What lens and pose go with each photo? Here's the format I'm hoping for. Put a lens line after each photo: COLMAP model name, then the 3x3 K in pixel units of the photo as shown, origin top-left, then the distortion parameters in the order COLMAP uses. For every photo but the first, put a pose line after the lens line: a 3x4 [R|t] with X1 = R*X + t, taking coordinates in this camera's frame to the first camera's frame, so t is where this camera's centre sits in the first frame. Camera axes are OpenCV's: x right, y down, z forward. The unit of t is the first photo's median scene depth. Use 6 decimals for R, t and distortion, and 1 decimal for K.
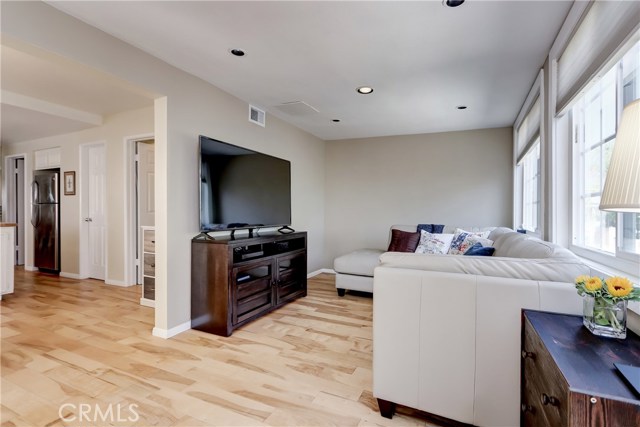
lens RADIAL K [[308.4, 0, 320.0], [0, 308.4, 213.5], [0, 0, 1]] dist [0.000559, -0.000074]
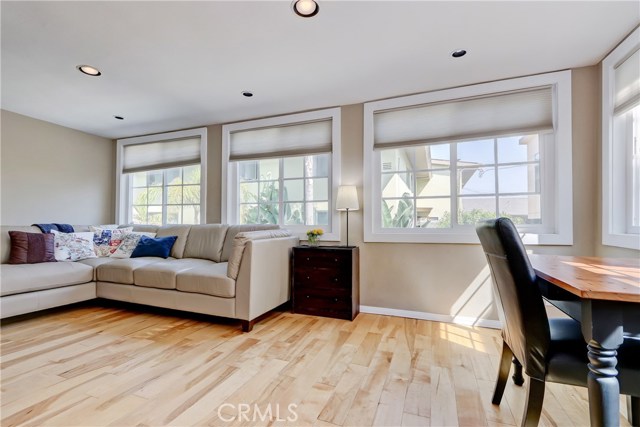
lens RADIAL K [[287.8, 0, 319.0], [0, 287.8, 209.8], [0, 0, 1]] dist [0.000601, 0.000047]
pose [[-0.049767, 0.021320, 0.998533, -0.885276], [0.009746, 0.999735, -0.020860, 0.033158], [-0.998713, 0.008694, -0.049962, 0.464000]]
